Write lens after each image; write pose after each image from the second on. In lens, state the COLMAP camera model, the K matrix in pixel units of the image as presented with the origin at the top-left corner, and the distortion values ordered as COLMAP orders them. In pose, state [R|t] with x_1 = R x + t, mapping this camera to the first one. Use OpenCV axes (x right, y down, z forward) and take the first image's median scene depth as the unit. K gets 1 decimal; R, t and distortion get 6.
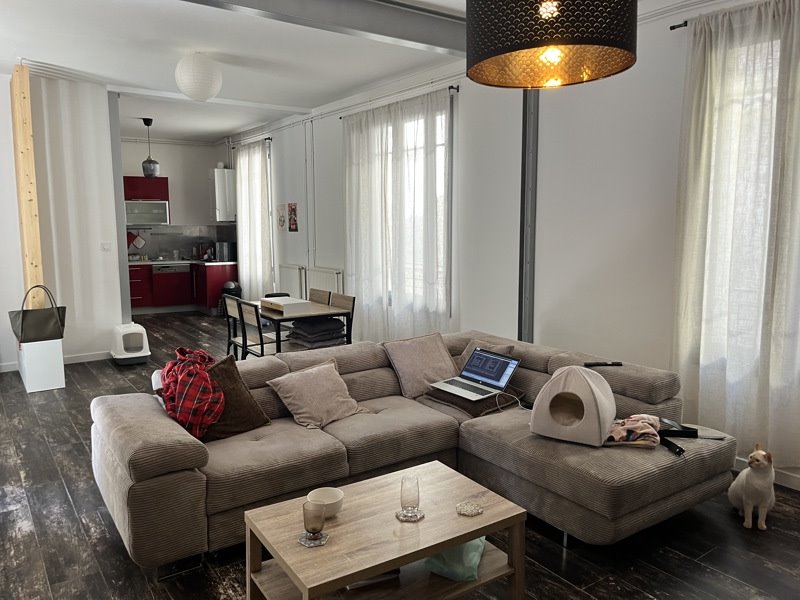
lens RADIAL K [[606.7, 0, 401.7], [0, 606.7, 298.0], [0, 0, 1]] dist [0.013635, 0.005657]
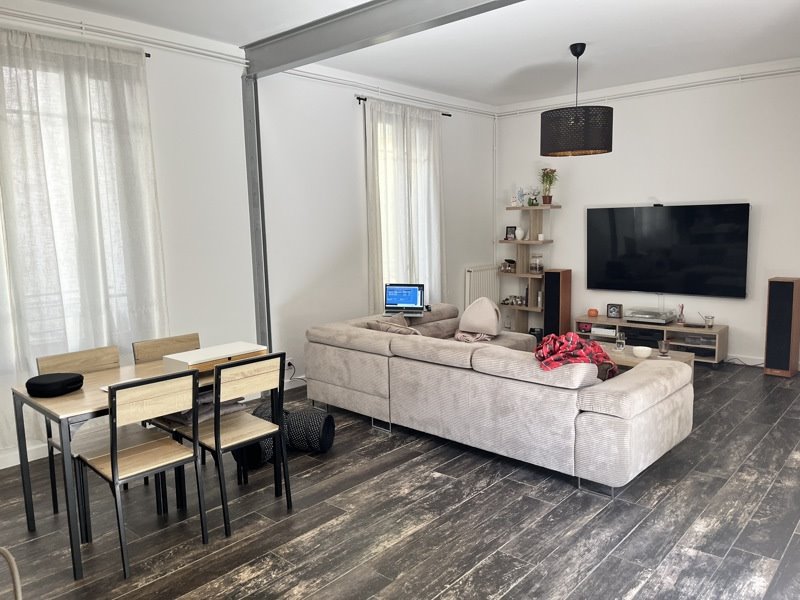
lens RADIAL K [[606.7, 0, 401.9], [0, 606.7, 299.9], [0, 0, 1]] dist [0.013635, 0.005657]
pose [[-0.215689, -0.134217, 0.967194, -1.386481], [0.135494, 0.976812, 0.165768, -0.186140], [-0.967016, 0.166803, -0.192502, 1.577432]]
